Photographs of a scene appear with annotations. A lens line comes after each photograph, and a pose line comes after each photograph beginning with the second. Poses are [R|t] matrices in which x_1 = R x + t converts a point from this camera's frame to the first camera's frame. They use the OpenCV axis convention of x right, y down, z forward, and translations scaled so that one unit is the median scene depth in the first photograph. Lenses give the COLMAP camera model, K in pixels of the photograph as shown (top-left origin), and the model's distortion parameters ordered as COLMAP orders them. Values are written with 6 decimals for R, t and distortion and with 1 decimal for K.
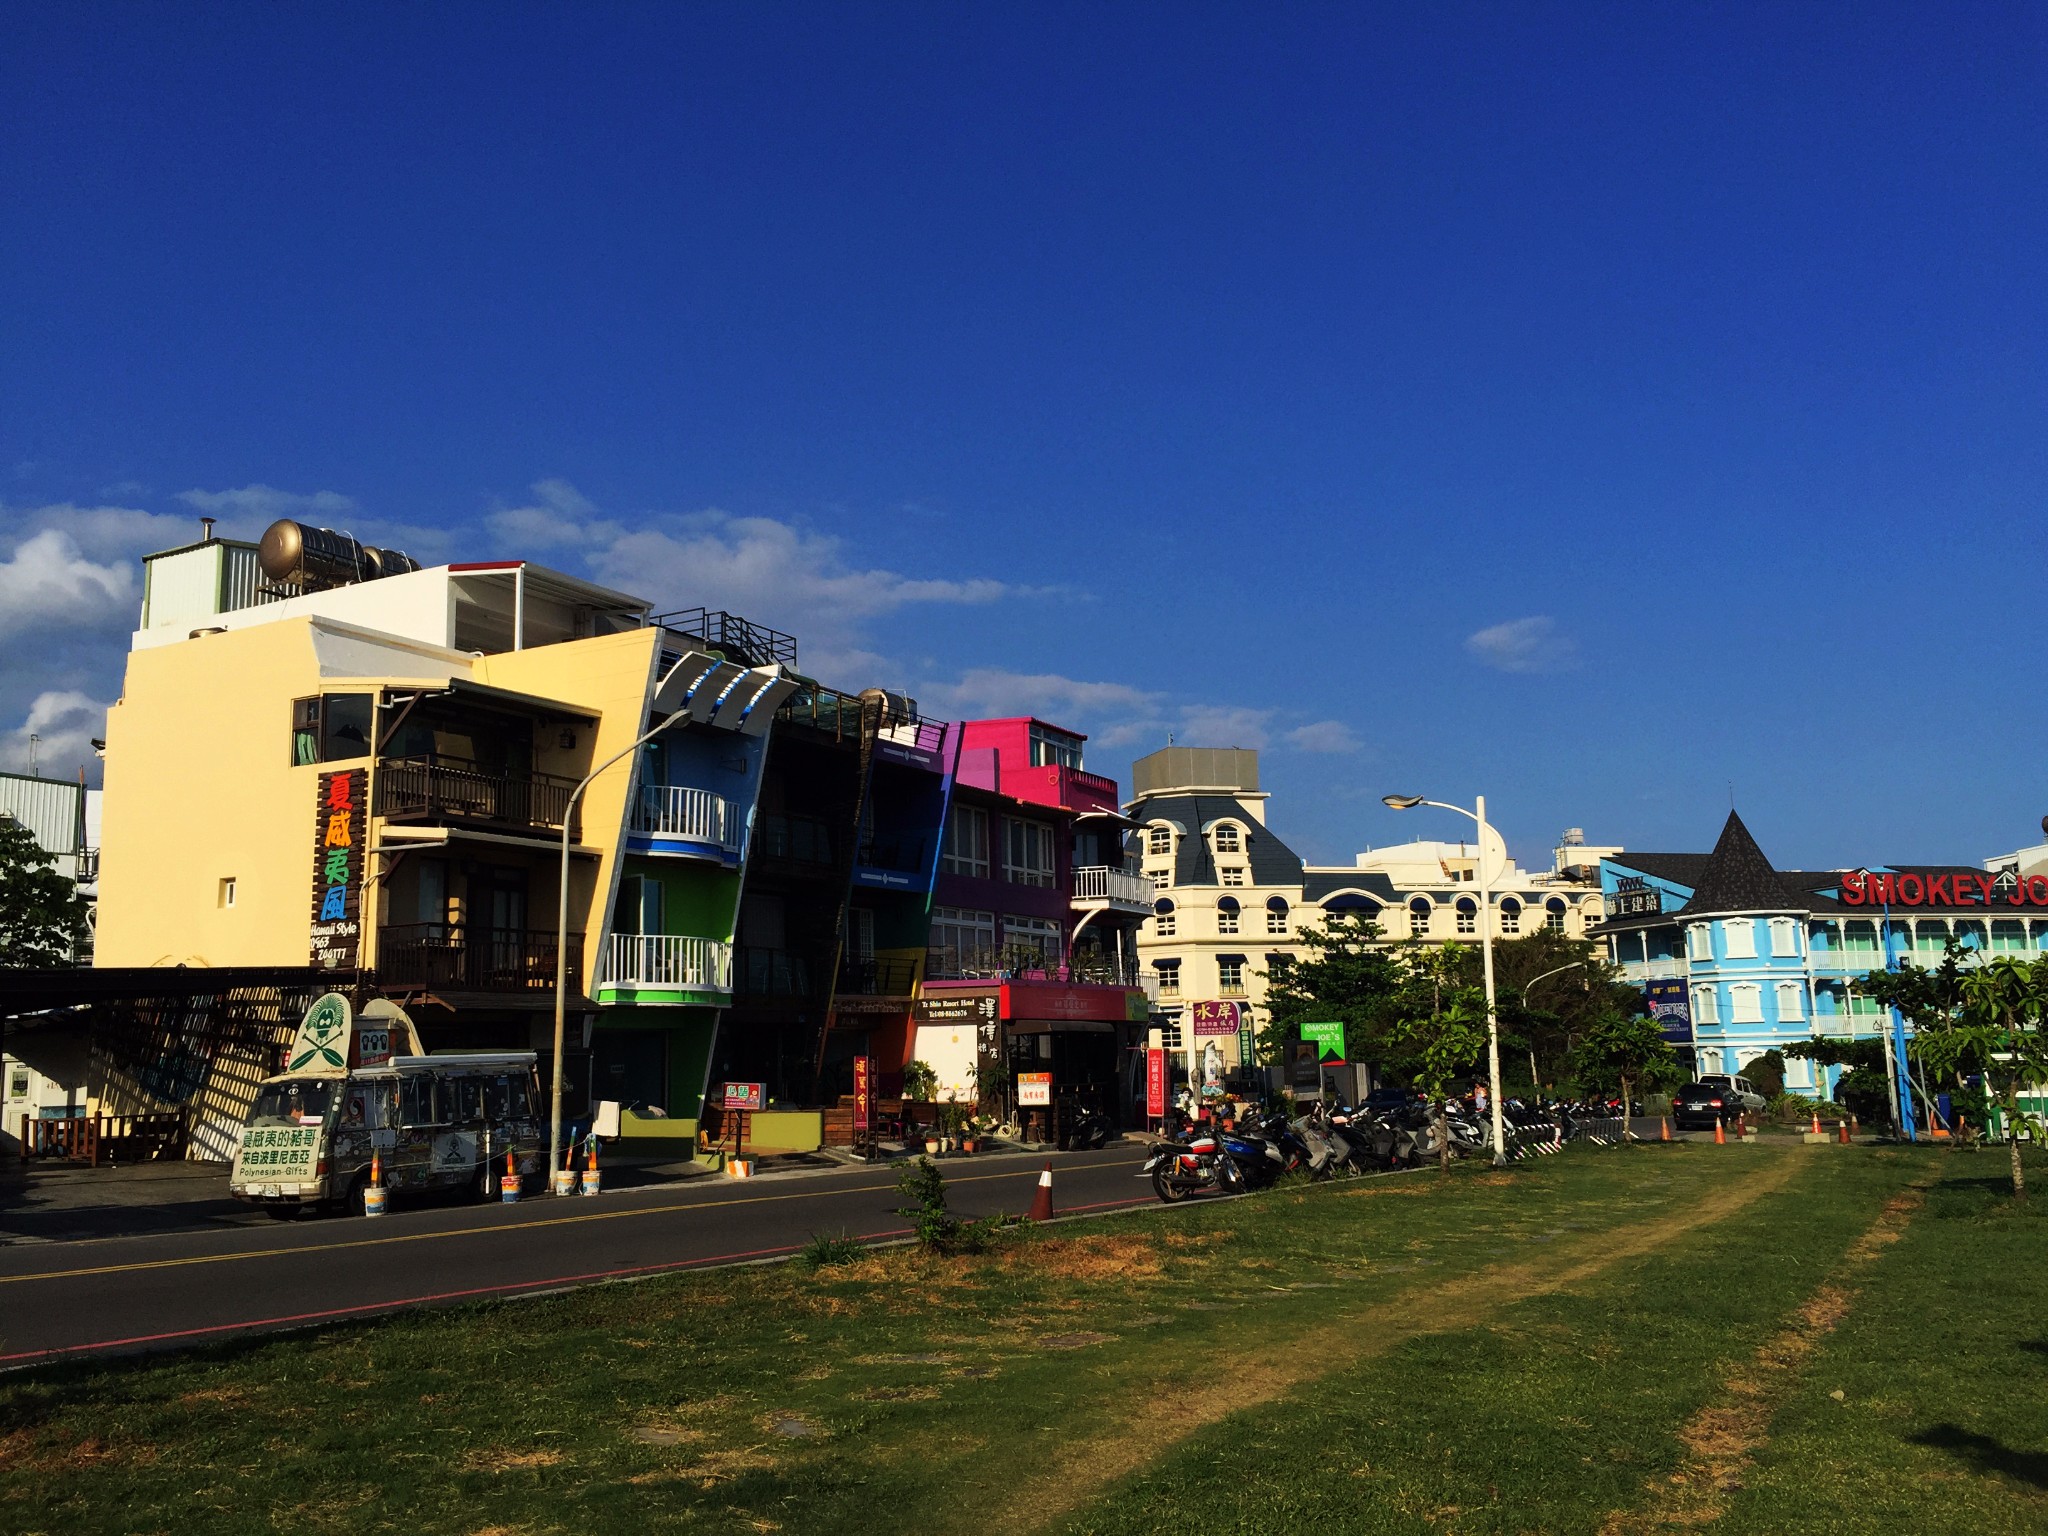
lens RADIAL K [[1794.5, 0, 1024.0], [0, 1794.5, 768.0], [0, 0, 1]] dist [0.008766, 0.005591]
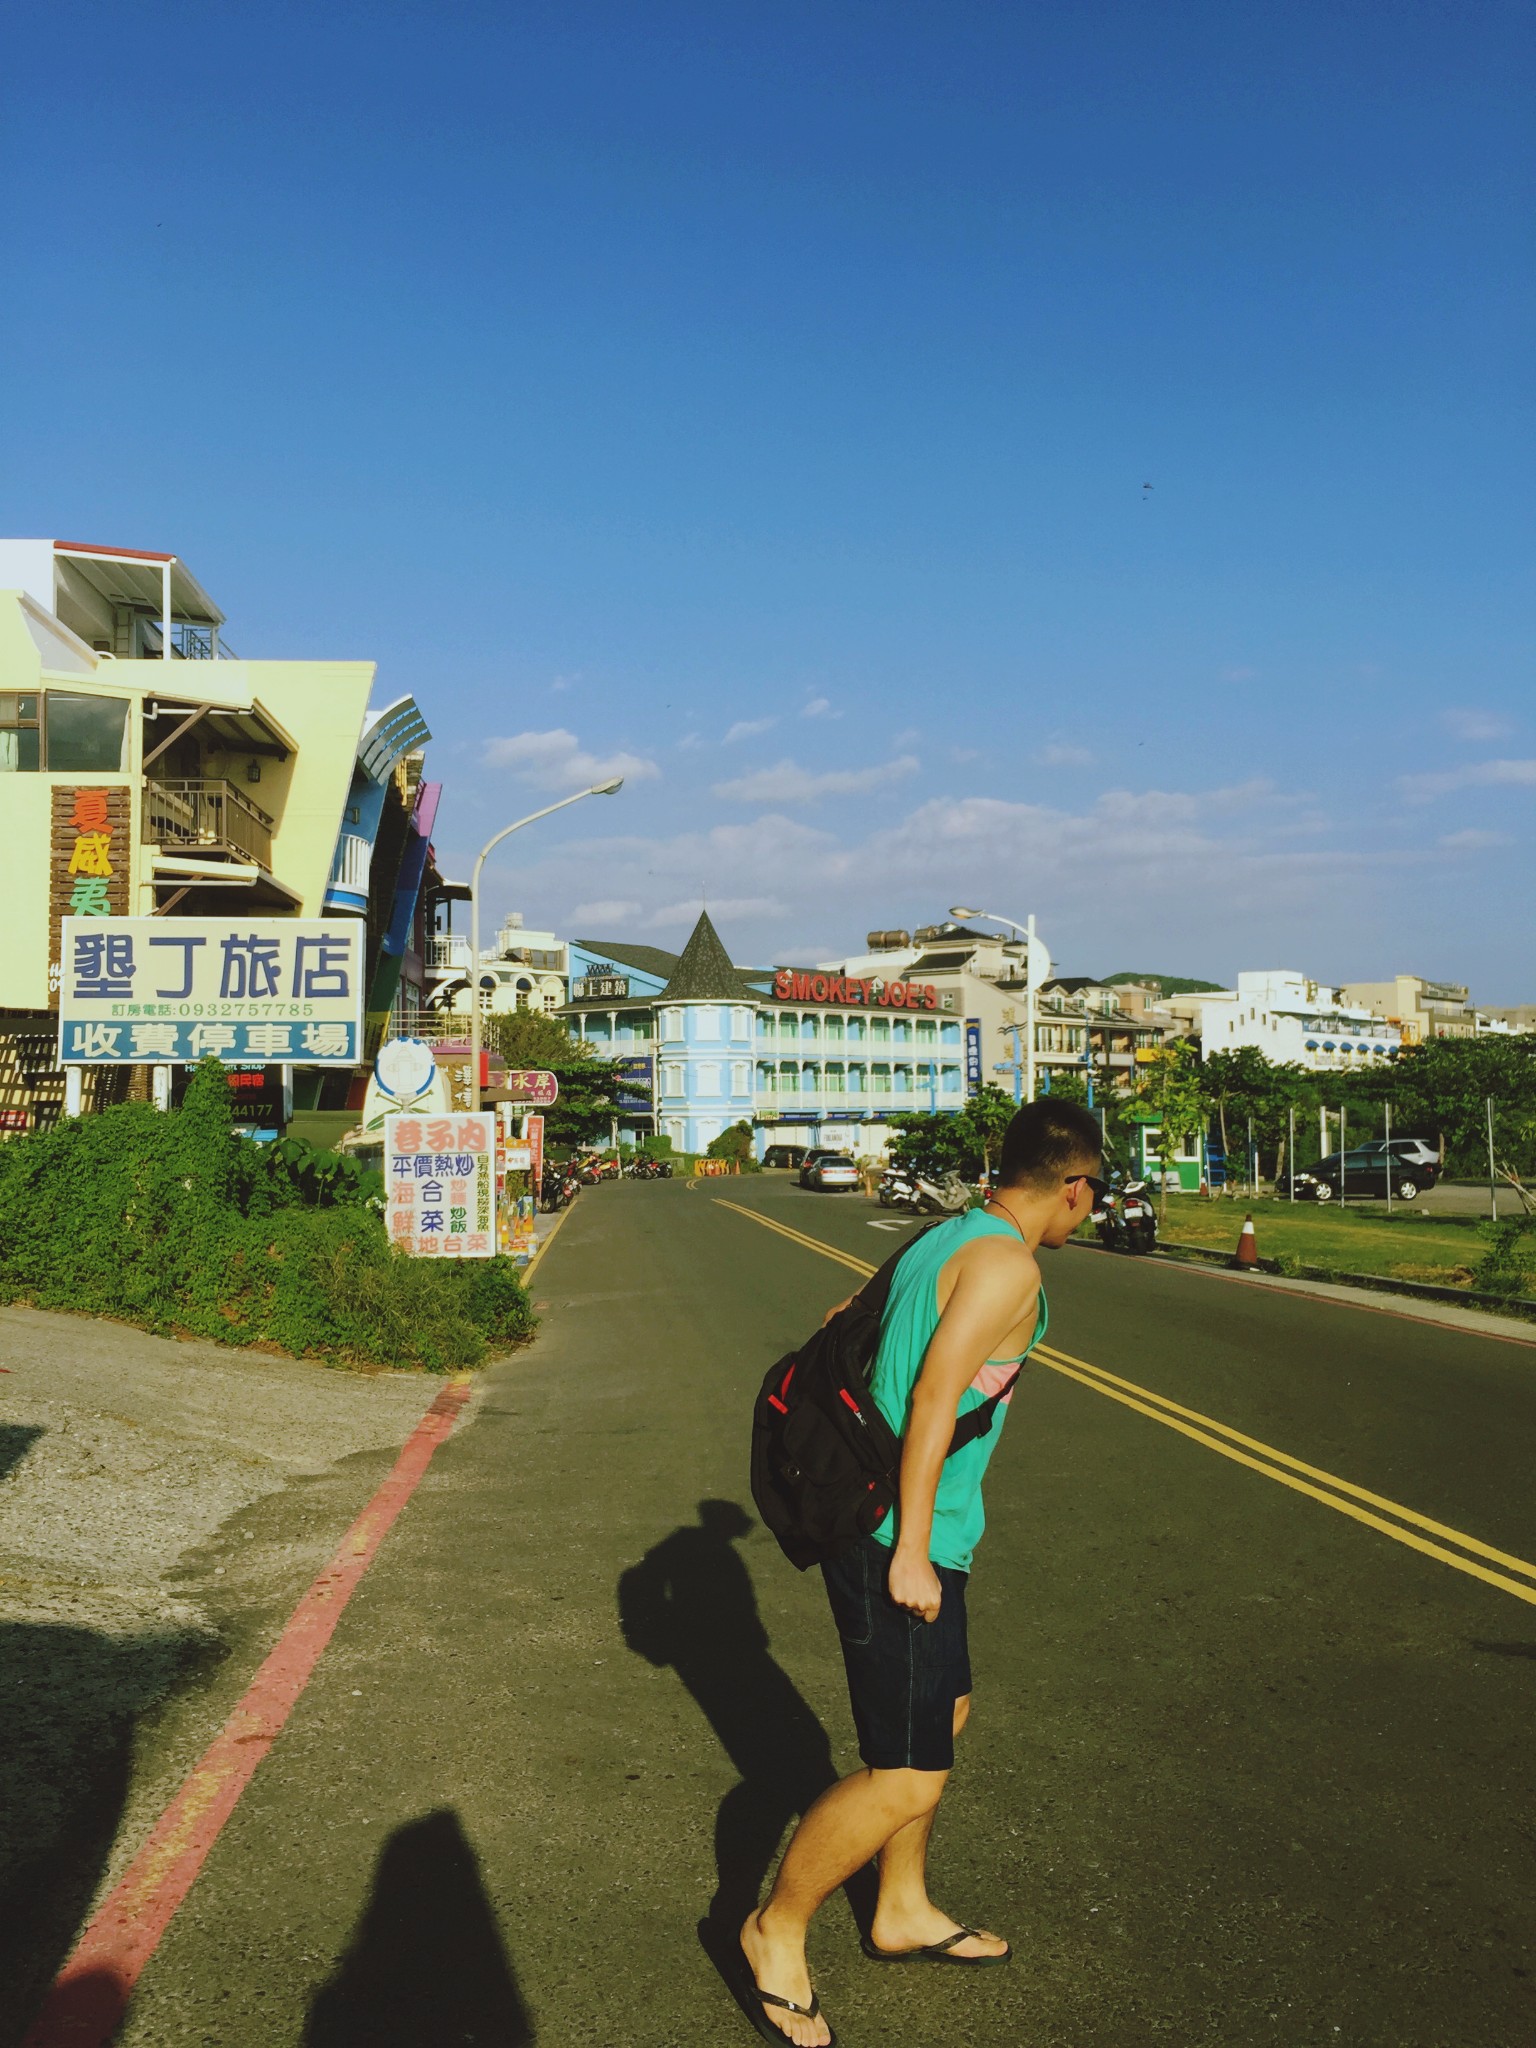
lens RADIAL K [[1794.5, 0, 768.0], [0, 1794.5, 1024.0], [0, 0, 1]] dist [0.008766, 0.005591]
pose [[0.824715, 0.040997, 0.564060, -0.215332], [-0.099869, 0.992253, 0.073900, 0.006824], [-0.556660, -0.117278, 0.822420, 0.038690]]
